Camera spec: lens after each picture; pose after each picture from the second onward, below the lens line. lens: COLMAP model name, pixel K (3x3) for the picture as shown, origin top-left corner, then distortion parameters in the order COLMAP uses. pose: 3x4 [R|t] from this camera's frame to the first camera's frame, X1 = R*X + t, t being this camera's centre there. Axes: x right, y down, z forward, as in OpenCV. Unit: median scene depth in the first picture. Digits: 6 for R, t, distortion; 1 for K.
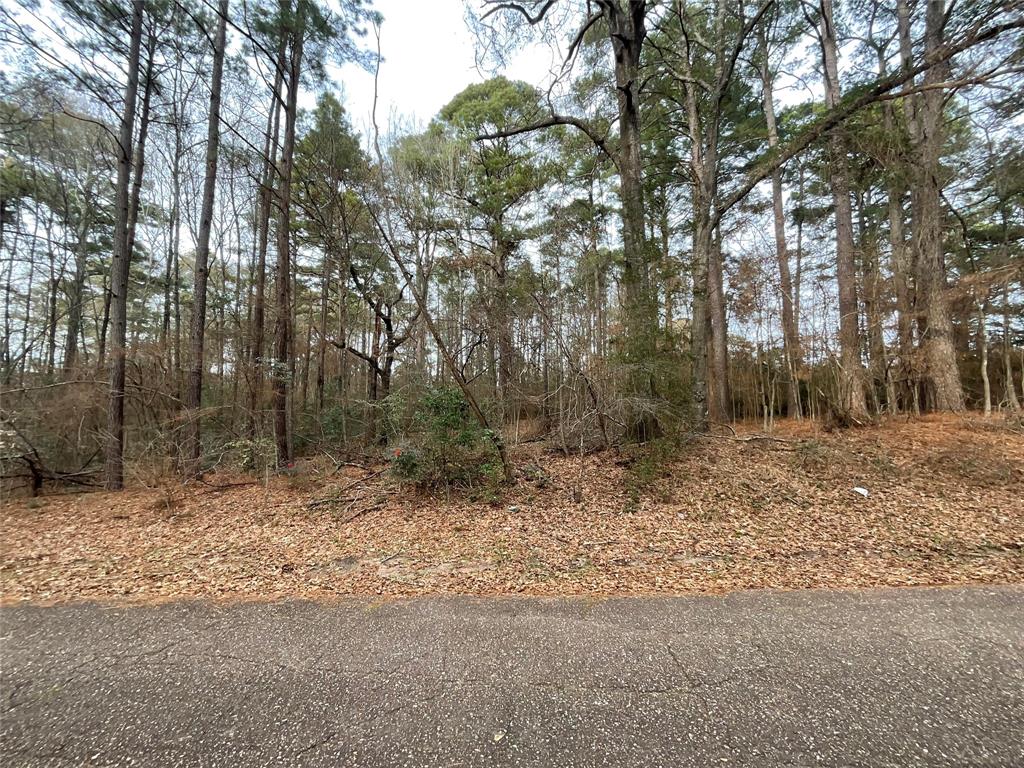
lens RADIAL K [[412.9, 0, 516.3], [0, 412.9, 382.2], [0, 0, 1]] dist [-0.012193, -0.000199]
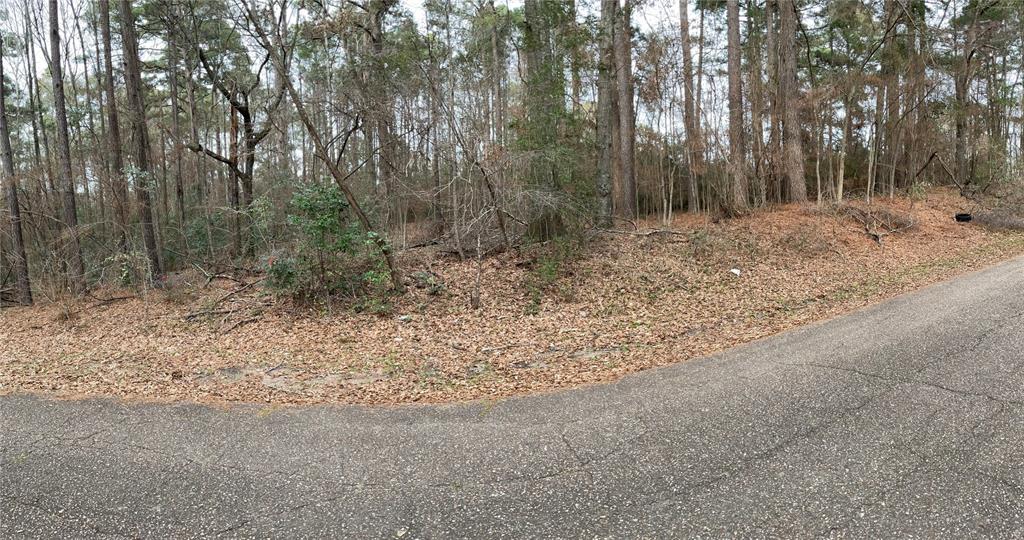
lens RADIAL K [[615.4, 0, 512.0], [0, 615.4, 270.0], [0, 0, 1]] dist [-0.041972, -0.002582]
pose [[0.990425, -0.047679, 0.129561, 0.061877], [0.022786, 0.982056, 0.187210, -0.048809], [-0.136162, -0.182465, 0.973738, -0.355502]]
